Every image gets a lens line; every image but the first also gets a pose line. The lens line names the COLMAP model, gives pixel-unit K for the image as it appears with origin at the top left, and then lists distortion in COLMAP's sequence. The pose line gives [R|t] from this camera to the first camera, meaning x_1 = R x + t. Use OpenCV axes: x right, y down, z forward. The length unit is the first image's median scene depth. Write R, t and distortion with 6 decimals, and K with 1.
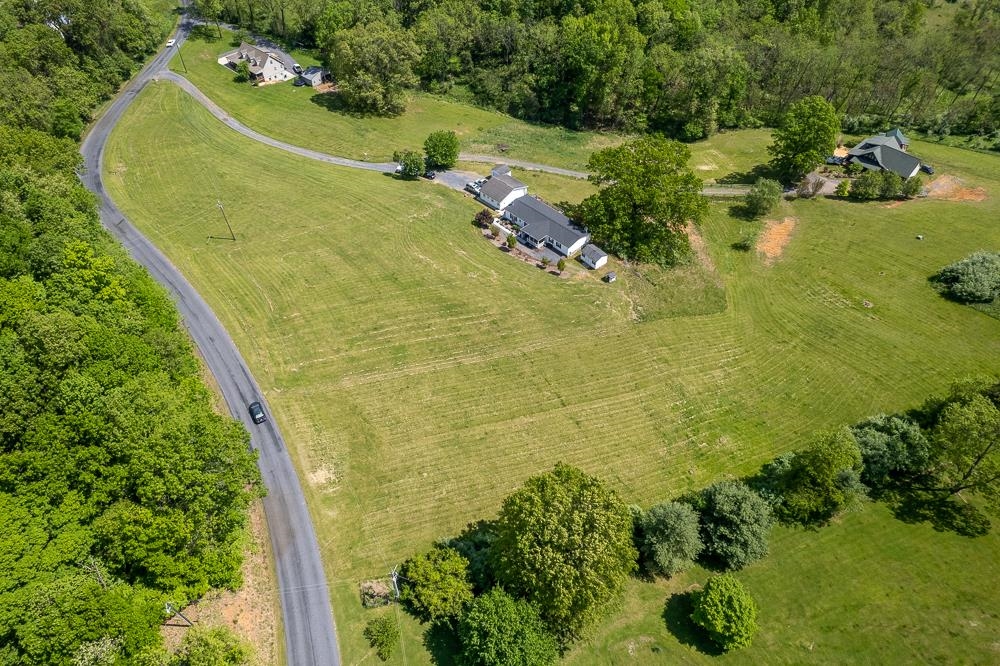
lens RADIAL K [[641.4, 0, 502.6], [0, 641.4, 338.1], [0, 0, 1]] dist [-0.074370, 0.067633]
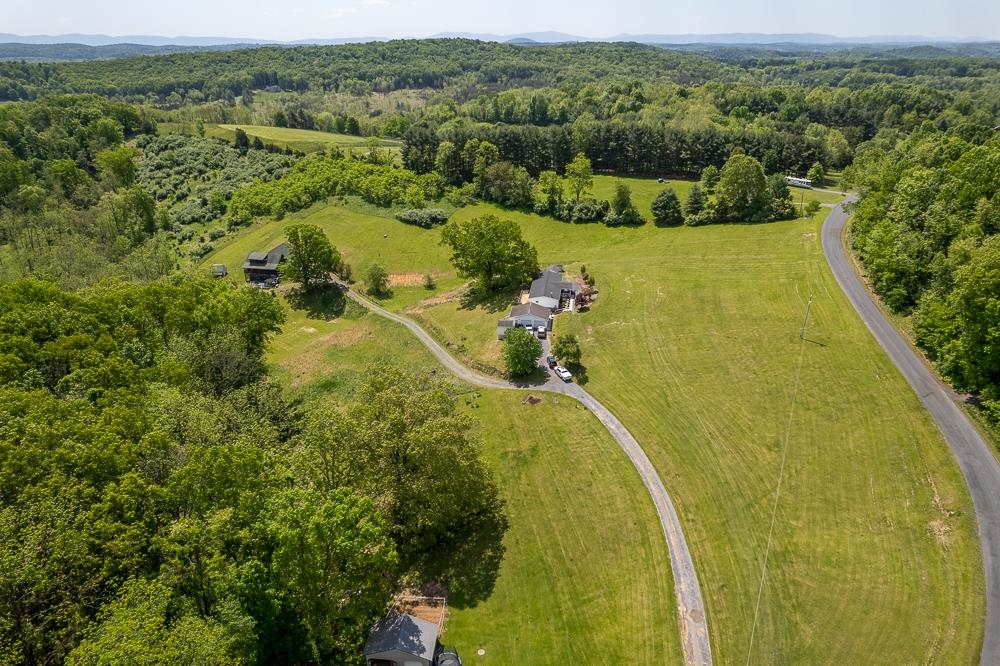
lens RADIAL K [[641.4, 0, 502.6], [0, 641.4, 338.1], [0, 0, 1]] dist [-0.074370, 0.067633]
pose [[-0.615262, -0.331592, 0.715192, -0.722163], [0.585797, 0.414799, 0.696264, -0.960088], [-0.527537, 0.847342, -0.060964, 1.116528]]
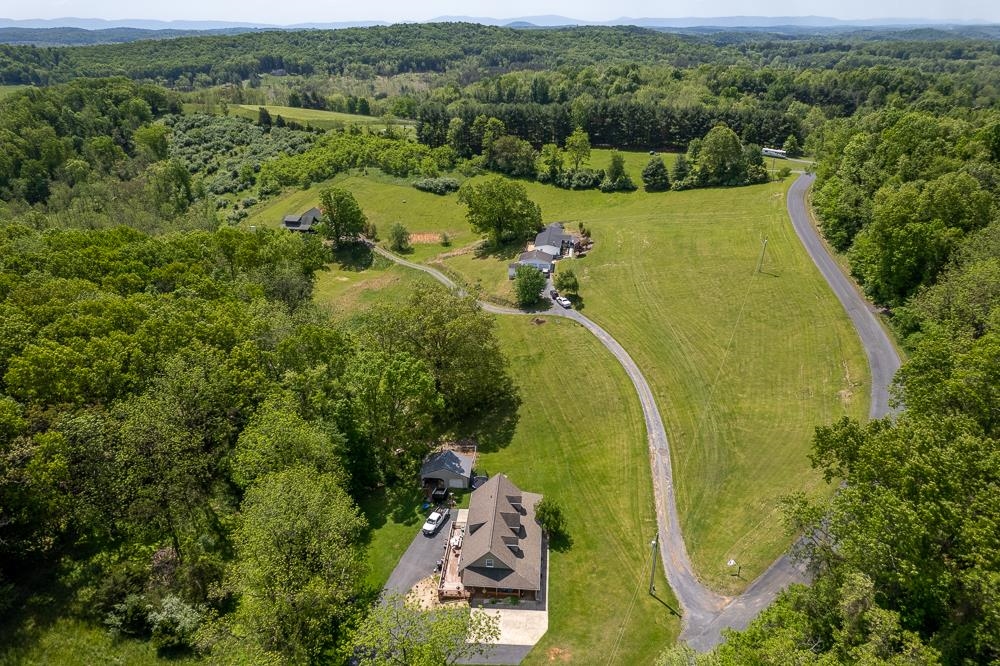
lens RADIAL K [[641.4, 0, 502.6], [0, 641.4, 338.1], [0, 0, 1]] dist [-0.074370, 0.067633]
pose [[-0.616015, -0.345699, 0.707826, -0.872956], [0.586400, 0.398740, 0.705082, -1.066408], [-0.525985, 0.849411, -0.042911, 1.210339]]
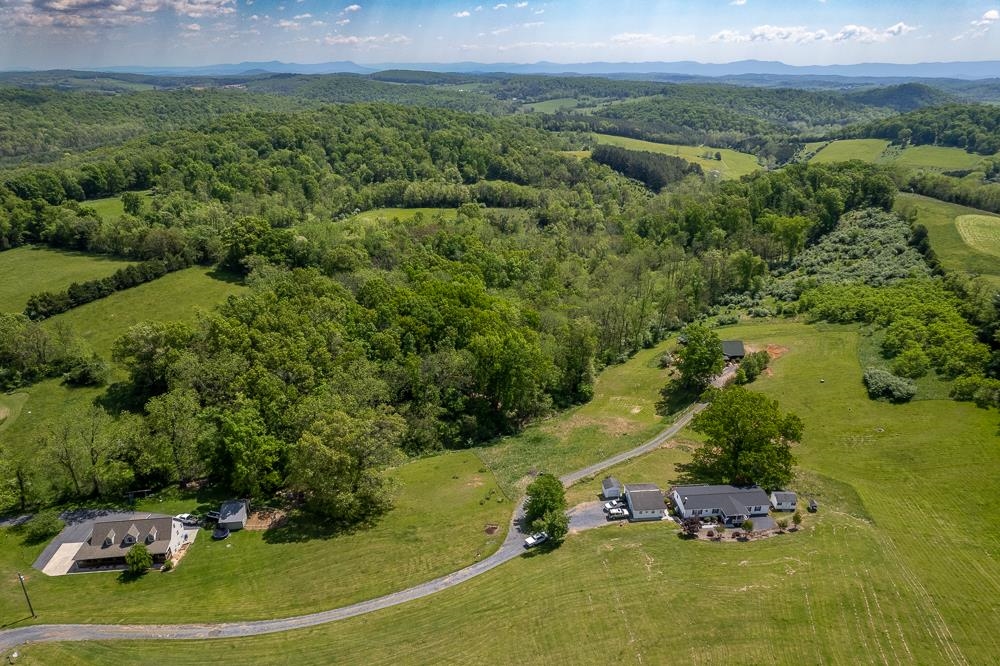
lens RADIAL K [[641.4, 0, 502.6], [0, 641.4, 338.1], [0, 0, 1]] dist [-0.074370, 0.067633]
pose [[0.645258, -0.294287, 0.705009, -0.724524], [0.562337, 0.807620, -0.177559, -0.373453], [-0.517126, 0.511024, 0.686611, 0.344607]]
